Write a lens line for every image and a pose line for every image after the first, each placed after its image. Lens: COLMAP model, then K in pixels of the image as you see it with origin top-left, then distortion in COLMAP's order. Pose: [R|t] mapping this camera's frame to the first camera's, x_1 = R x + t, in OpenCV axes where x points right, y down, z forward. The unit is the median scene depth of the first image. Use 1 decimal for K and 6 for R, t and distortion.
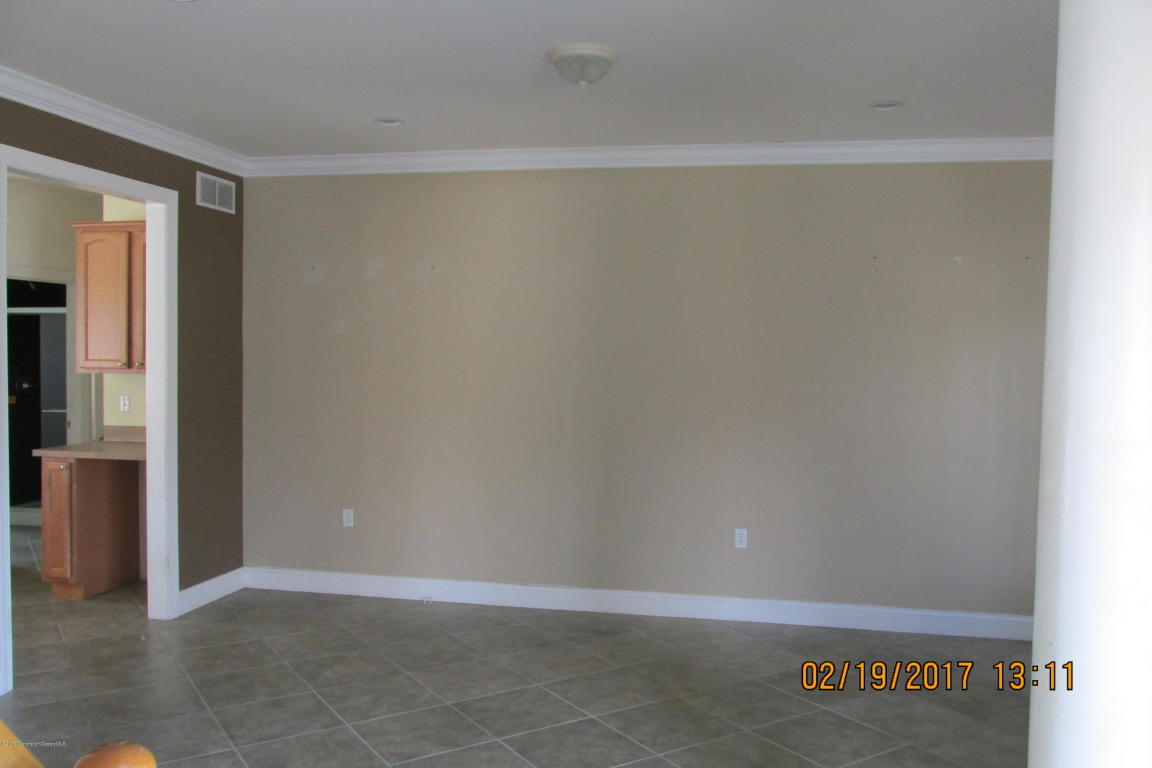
lens RADIAL K [[974.6, 0, 576.0], [0, 974.6, 384.0], [0, 0, 1]] dist [-0.016853, -0.003432]
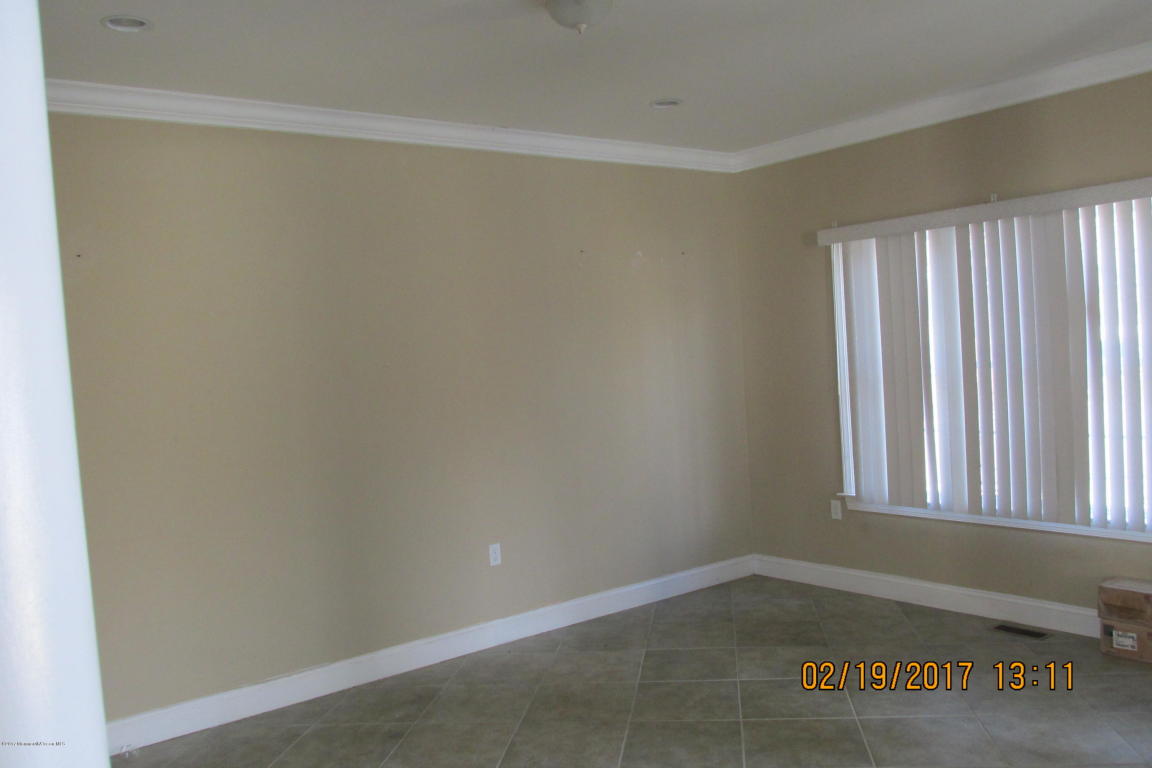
lens RADIAL K [[974.6, 0, 576.0], [0, 974.6, 384.0], [0, 0, 1]] dist [-0.016853, -0.003432]
pose [[0.644285, -0.082246, 0.760350, -0.508956], [0.100083, 0.994718, 0.022792, -0.016188], [-0.758209, 0.061413, 0.649113, 0.365333]]
